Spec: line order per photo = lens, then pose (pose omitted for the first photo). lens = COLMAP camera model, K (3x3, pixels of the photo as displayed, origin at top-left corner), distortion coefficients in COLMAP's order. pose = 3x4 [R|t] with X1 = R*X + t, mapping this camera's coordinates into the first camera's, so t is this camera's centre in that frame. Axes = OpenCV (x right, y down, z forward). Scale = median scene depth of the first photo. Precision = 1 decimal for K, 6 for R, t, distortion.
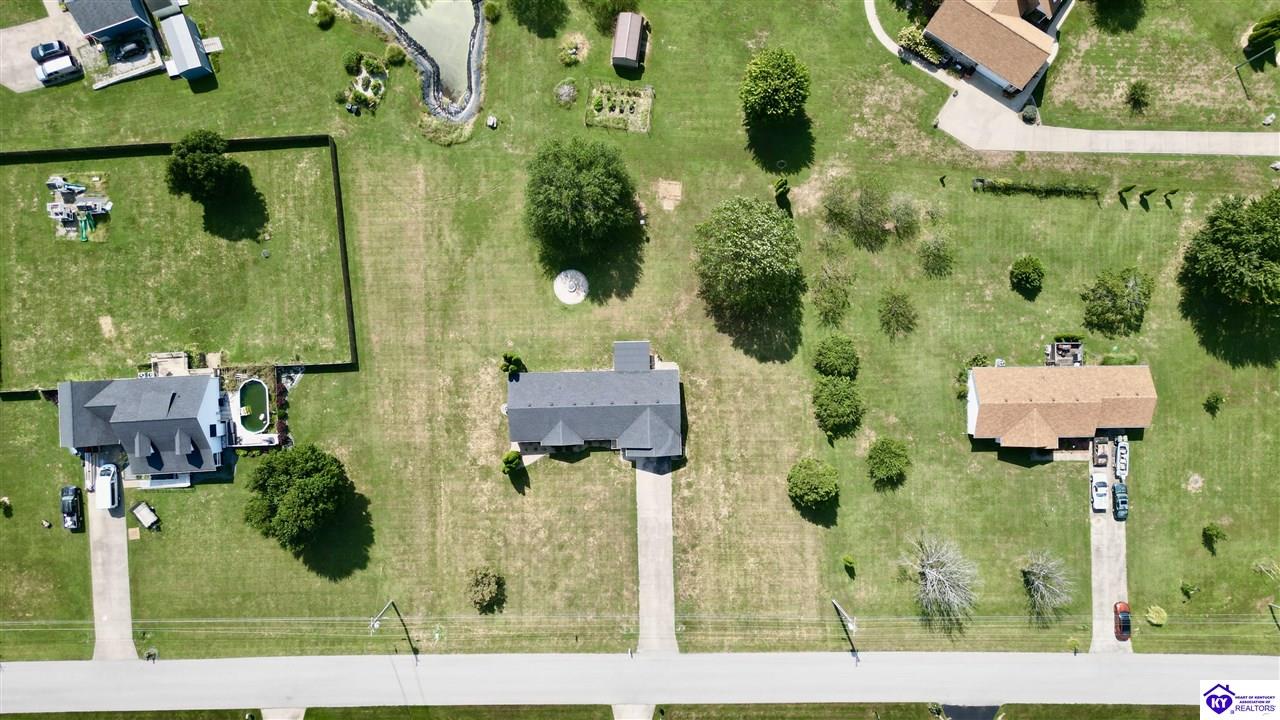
lens RADIAL K [[899.0, 0, 646.5], [0, 899.0, 362.9], [0, 0, 1]] dist [0.086400, -0.097578]
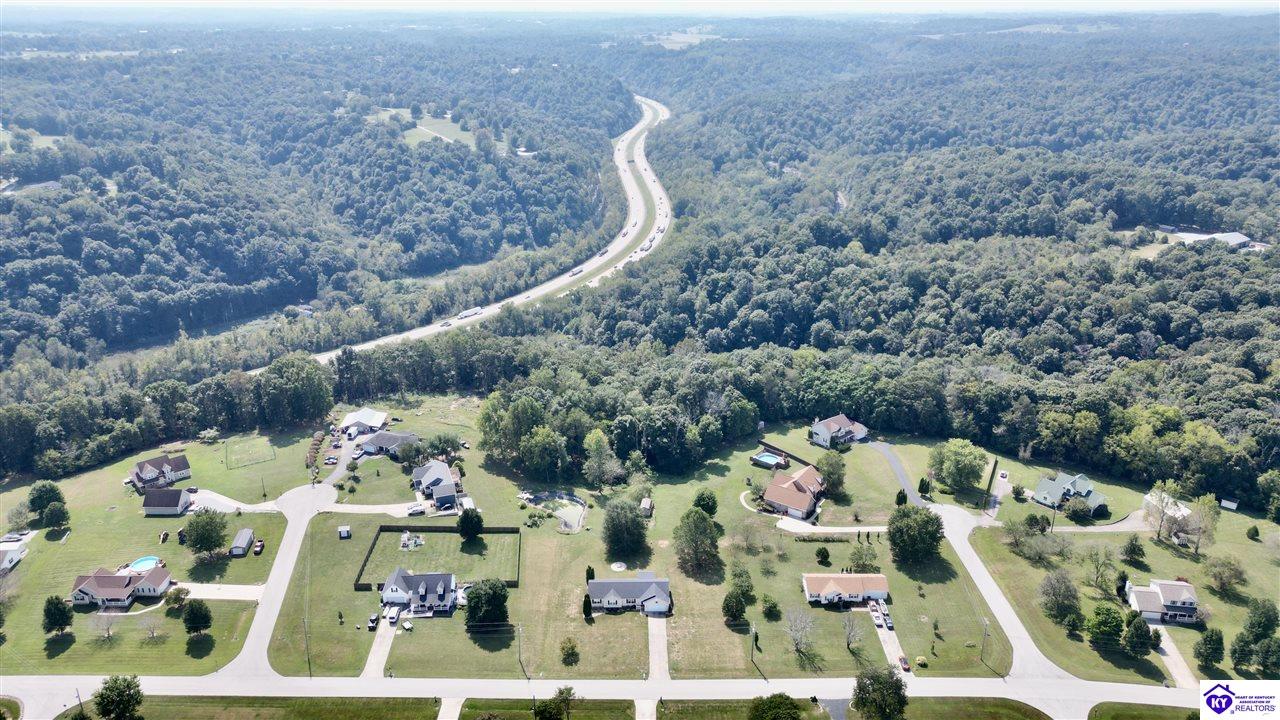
lens RADIAL K [[899.0, 0, 646.5], [0, 899.0, 362.9], [0, 0, 1]] dist [0.086400, -0.097578]
pose [[0.999868, -0.010381, -0.012482, 0.016281], [-0.007544, 0.383663, -0.923442, 1.773682], [0.014375, 0.923415, 0.383534, -0.302674]]
